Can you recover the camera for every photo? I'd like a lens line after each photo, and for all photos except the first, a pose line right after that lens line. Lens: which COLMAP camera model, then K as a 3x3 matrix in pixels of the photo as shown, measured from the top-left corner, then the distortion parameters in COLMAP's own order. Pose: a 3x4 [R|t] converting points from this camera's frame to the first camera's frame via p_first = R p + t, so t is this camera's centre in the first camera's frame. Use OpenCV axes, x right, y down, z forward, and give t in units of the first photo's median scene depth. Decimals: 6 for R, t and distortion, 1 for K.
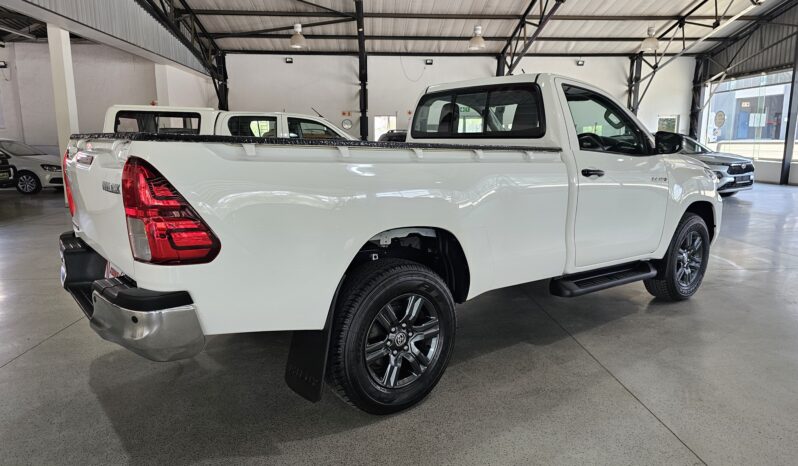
lens RADIAL K [[538.6, 0, 410.7], [0, 538.6, 238.6], [0, 0, 1]] dist [0.048277, -0.035799]
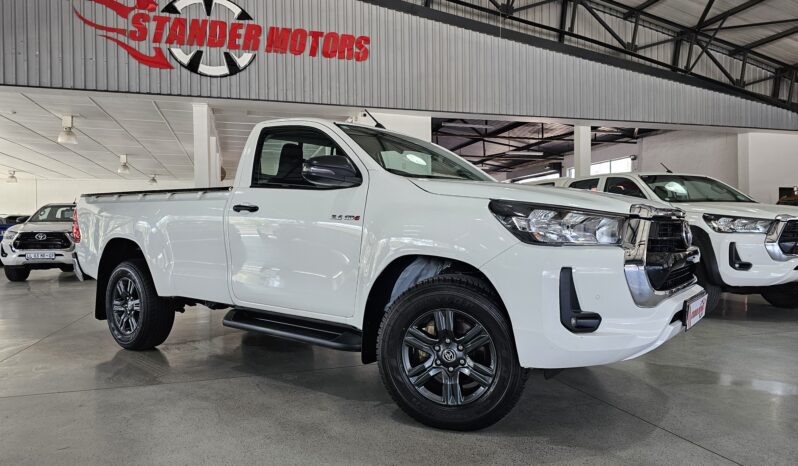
lens RADIAL K [[538.6, 0, 398.9], [0, 538.6, 235.8], [0, 0, 1]] dist [0.048277, -0.035799]
pose [[0.221977, 0.004540, -0.975041, 0.285518], [-0.160294, 0.986554, -0.031899, -0.017236], [0.961786, 0.163374, 0.219720, 0.217086]]
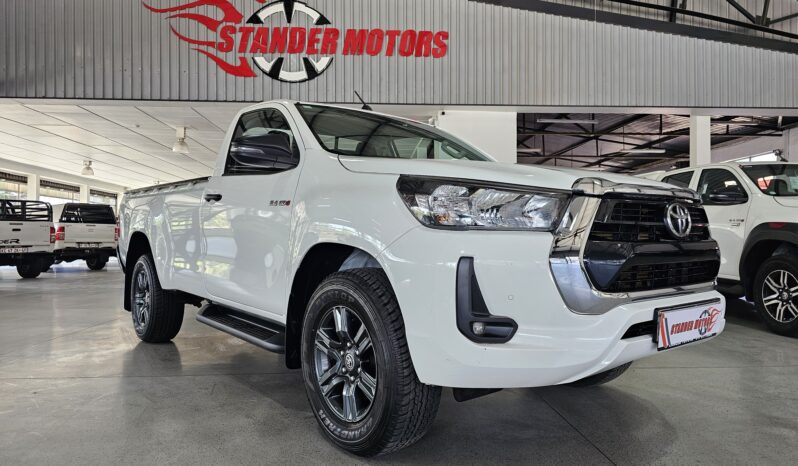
lens RADIAL K [[538.6, 0, 400.1], [0, 538.6, 235.1], [0, 0, 1]] dist [0.048277, -0.035799]
pose [[-0.005689, -0.009432, -0.999939, 0.267257], [-0.173932, 0.984723, -0.008299, -0.021604], [0.984741, 0.173874, -0.007243, 0.275701]]
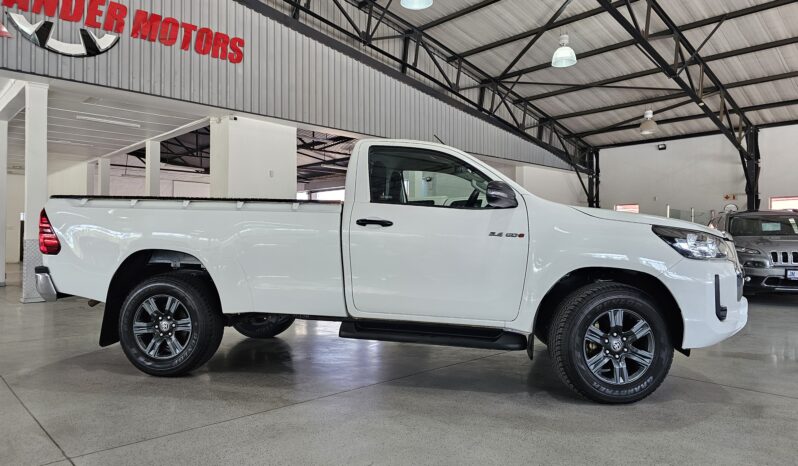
lens RADIAL K [[538.6, 0, 396.8], [0, 538.6, 229.5], [0, 0, 1]] dist [0.048277, -0.035799]
pose [[0.632801, -0.012031, -0.774221, 0.241752], [-0.139008, 0.981870, -0.128874, 0.004306], [0.761735, 0.189174, 0.619656, 0.078101]]
